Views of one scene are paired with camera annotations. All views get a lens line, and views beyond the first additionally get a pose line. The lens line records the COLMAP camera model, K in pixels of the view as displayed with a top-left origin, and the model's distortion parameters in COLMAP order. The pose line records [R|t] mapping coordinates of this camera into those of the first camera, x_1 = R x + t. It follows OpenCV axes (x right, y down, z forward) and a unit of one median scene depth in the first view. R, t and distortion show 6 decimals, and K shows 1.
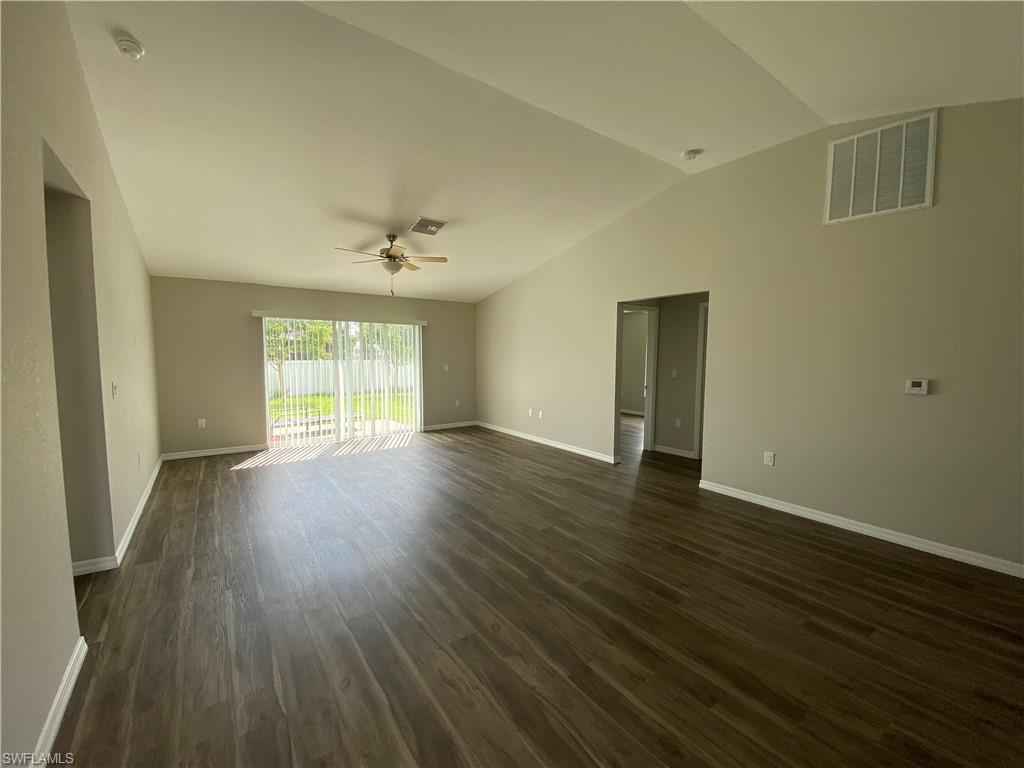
lens RADIAL K [[412.7, 0, 512.0], [0, 412.7, 384.0], [0, 0, 1]] dist [0.001661, -0.000023]
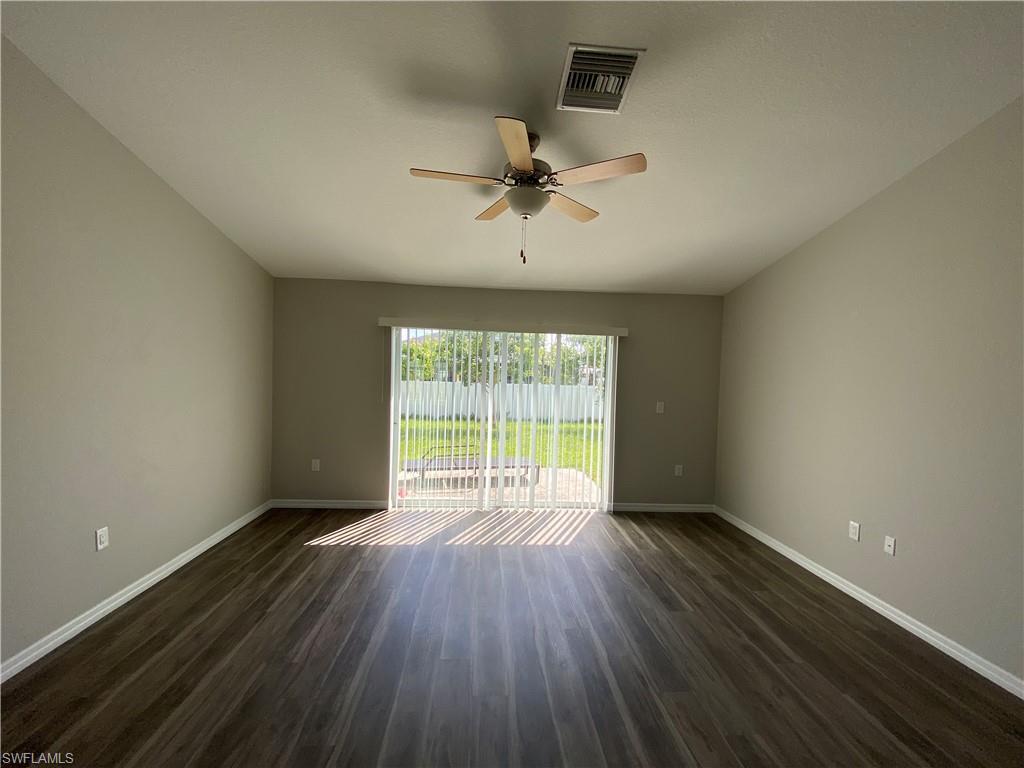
lens RADIAL K [[412.7, 0, 512.0], [0, 412.7, 384.0], [0, 0, 1]] dist [0.001661, -0.000023]
pose [[0.853048, 0.032898, -0.520794, -0.038098], [-0.061878, 0.997347, -0.038352, -0.042979], [0.518150, 0.064942, 0.852820, 0.462171]]
